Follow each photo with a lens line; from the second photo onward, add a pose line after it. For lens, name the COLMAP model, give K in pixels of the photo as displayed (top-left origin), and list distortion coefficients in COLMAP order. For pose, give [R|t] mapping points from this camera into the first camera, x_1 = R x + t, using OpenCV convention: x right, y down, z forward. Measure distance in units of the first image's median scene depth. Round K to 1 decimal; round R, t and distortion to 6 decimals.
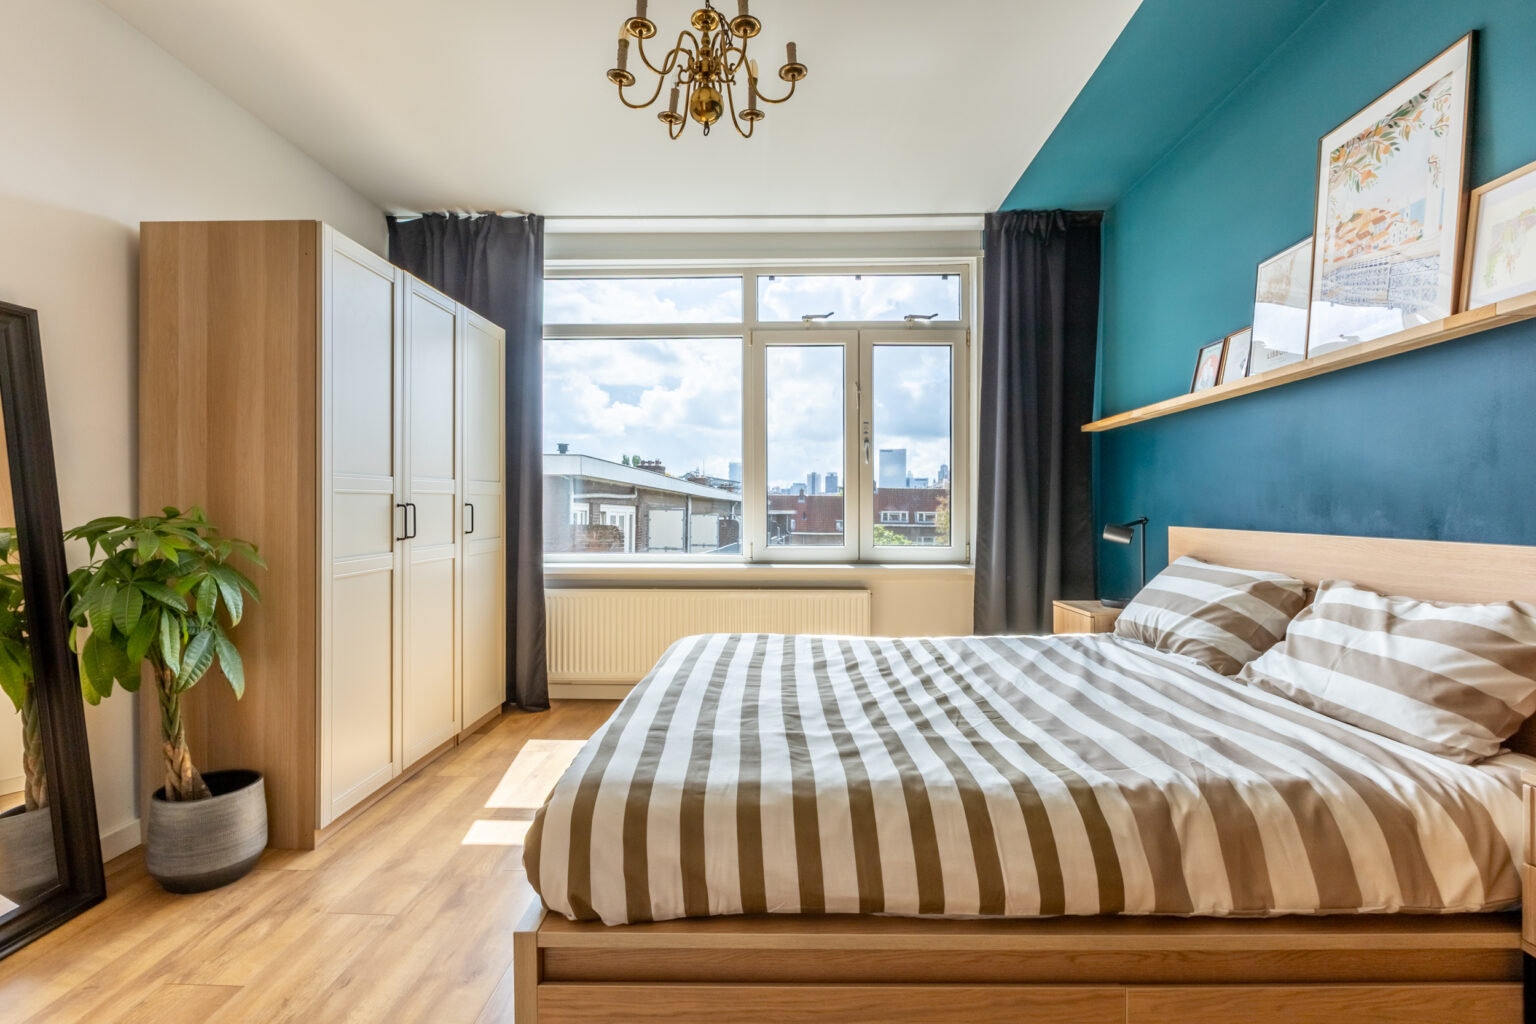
lens RADIAL K [[718.6, 0, 760.8], [0, 718.6, 514.0], [0, 0, 1]] dist [0.003060, 0.000154]
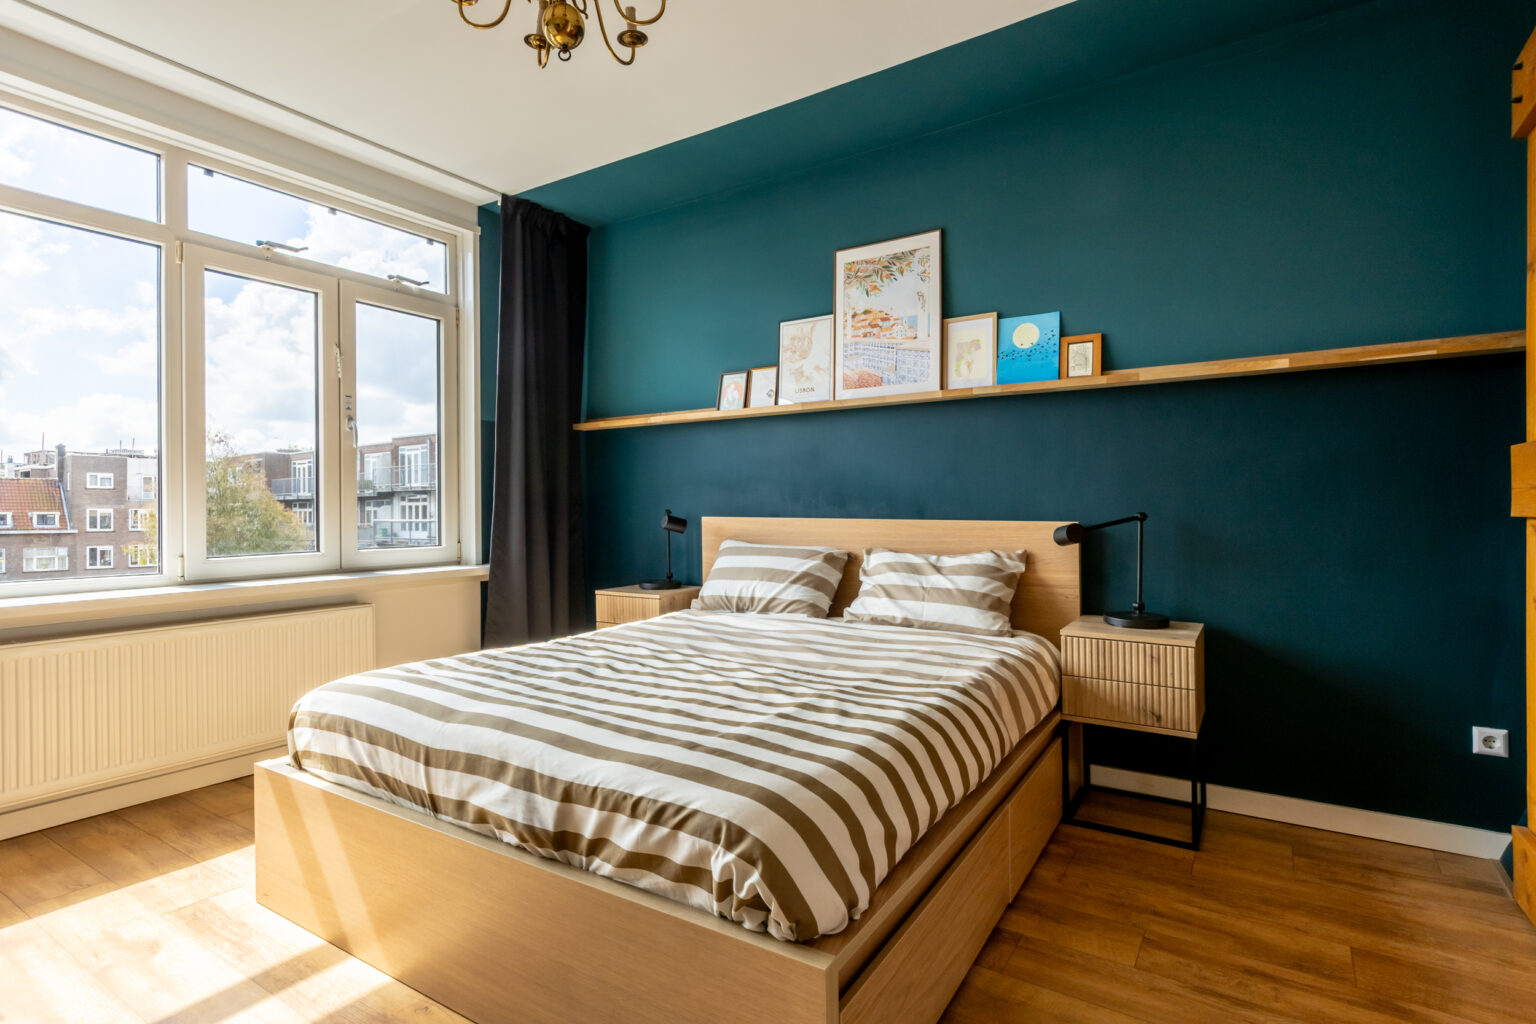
lens RADIAL K [[786.6, 0, 756.5], [0, 786.6, 488.0], [0, 0, 1]] dist [0.002305, 0.002929]
pose [[0.530727, 0.013730, 0.847432, -0.648061], [0.011019, 0.999672, -0.023098, 0.000730], [-0.847471, 0.021597, 0.530402, 0.280758]]
